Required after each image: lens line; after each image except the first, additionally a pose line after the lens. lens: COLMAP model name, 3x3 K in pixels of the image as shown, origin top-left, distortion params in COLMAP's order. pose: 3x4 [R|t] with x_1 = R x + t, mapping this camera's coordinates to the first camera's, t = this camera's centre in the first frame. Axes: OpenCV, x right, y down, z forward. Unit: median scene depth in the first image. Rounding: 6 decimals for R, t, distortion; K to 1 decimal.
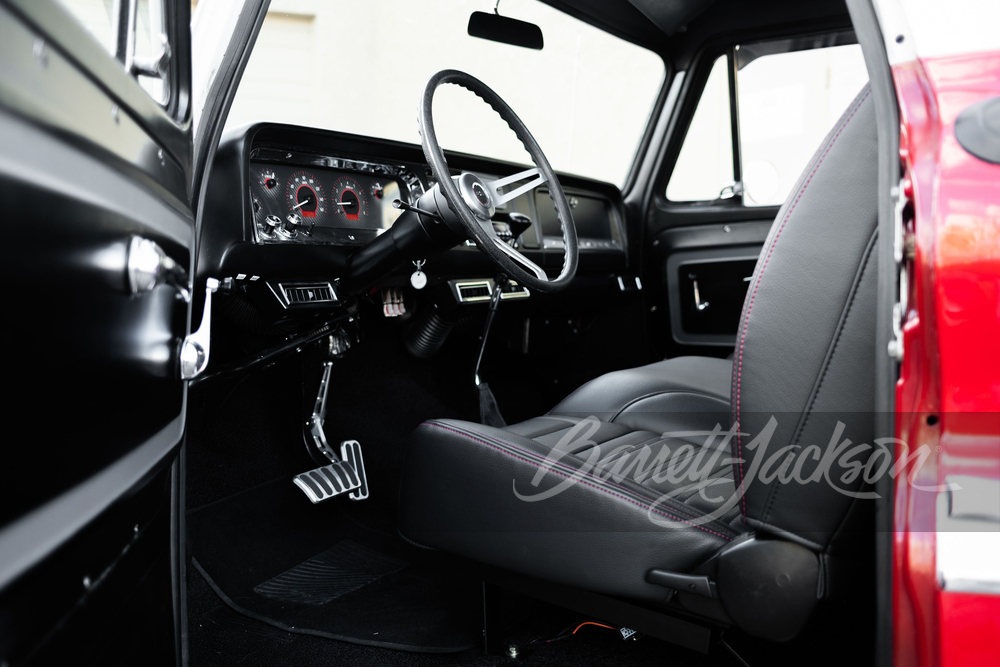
lens RADIAL K [[1027.2, 0, 499.7], [0, 1027.2, 329.2], [0, 0, 1]] dist [-0.033190, 0.000000]
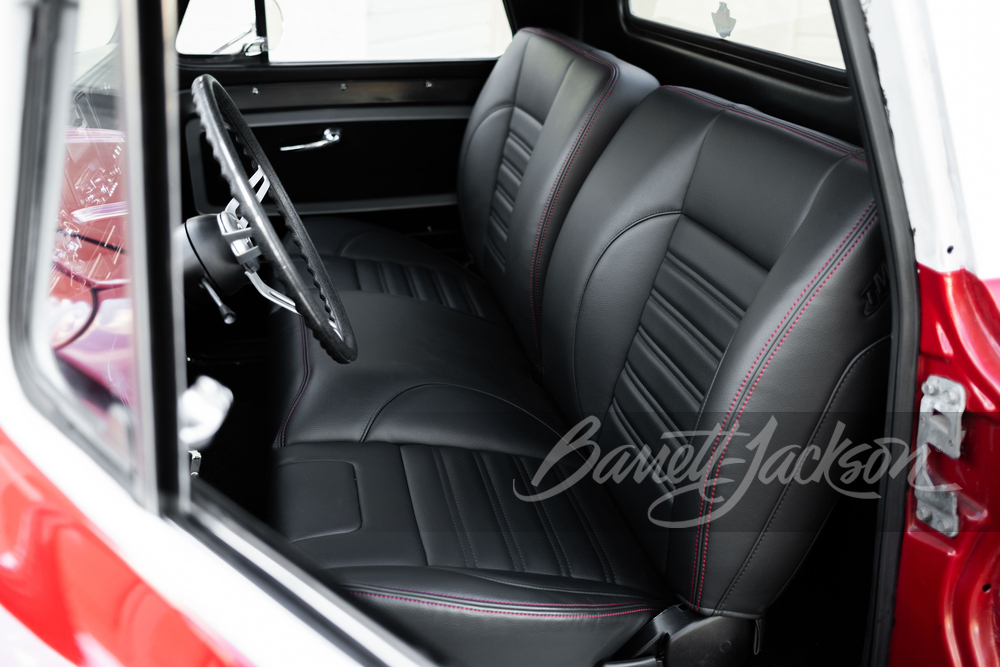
lens RADIAL K [[1027.2, 0, 509.6], [0, 1027.2, 332.3], [0, 0, 1]] dist [-0.033190, 0.000000]
pose [[0.742182, -0.221133, 0.632666, -0.233477], [0.005212, 0.945874, 0.324492, -0.195972], [-0.670178, -0.237534, 0.703163, 0.186200]]
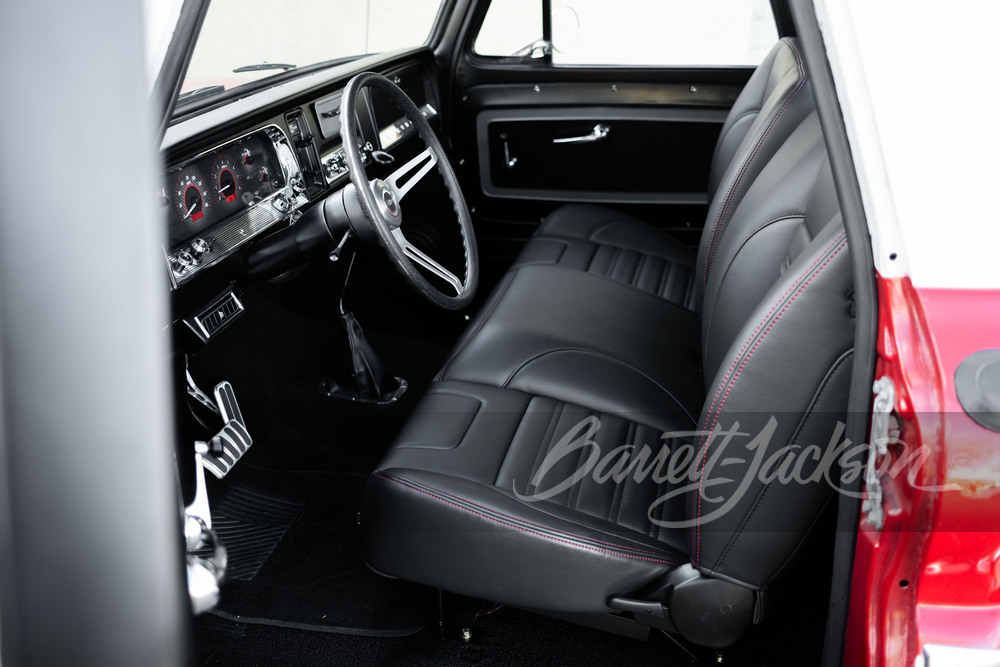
lens RADIAL K [[1027.2, 0, 500.1], [0, 1027.2, 330.1], [0, 0, 1]] dist [-0.033190, 0.000000]
pose [[0.954178, -0.103575, 0.280744, -0.128412], [0.009560, 0.948260, 0.317352, -0.203051], [-0.299088, -0.300126, 0.905798, 0.021596]]
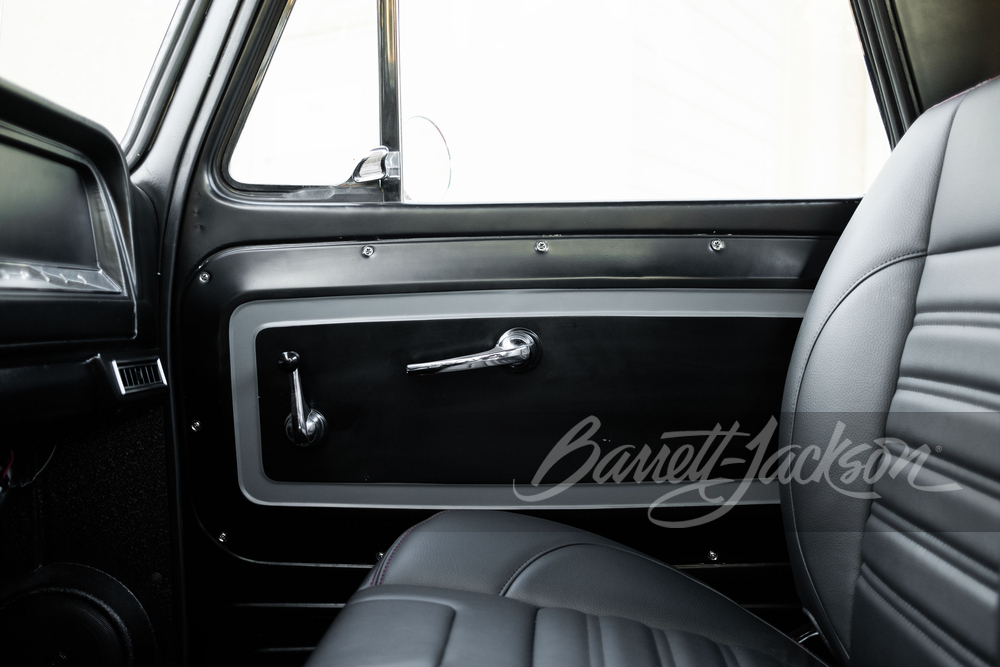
lens RADIAL K [[1027.2, 0, 490.7], [0, 1027.2, 323.0], [0, 0, 1]] dist [-0.033190, 0.000000]
pose [[0.896448, 0.012294, 0.442978, 0.074354], [0.008933, 0.998911, -0.045802, -0.047617], [-0.443058, 0.045016, 0.895362, 0.602249]]
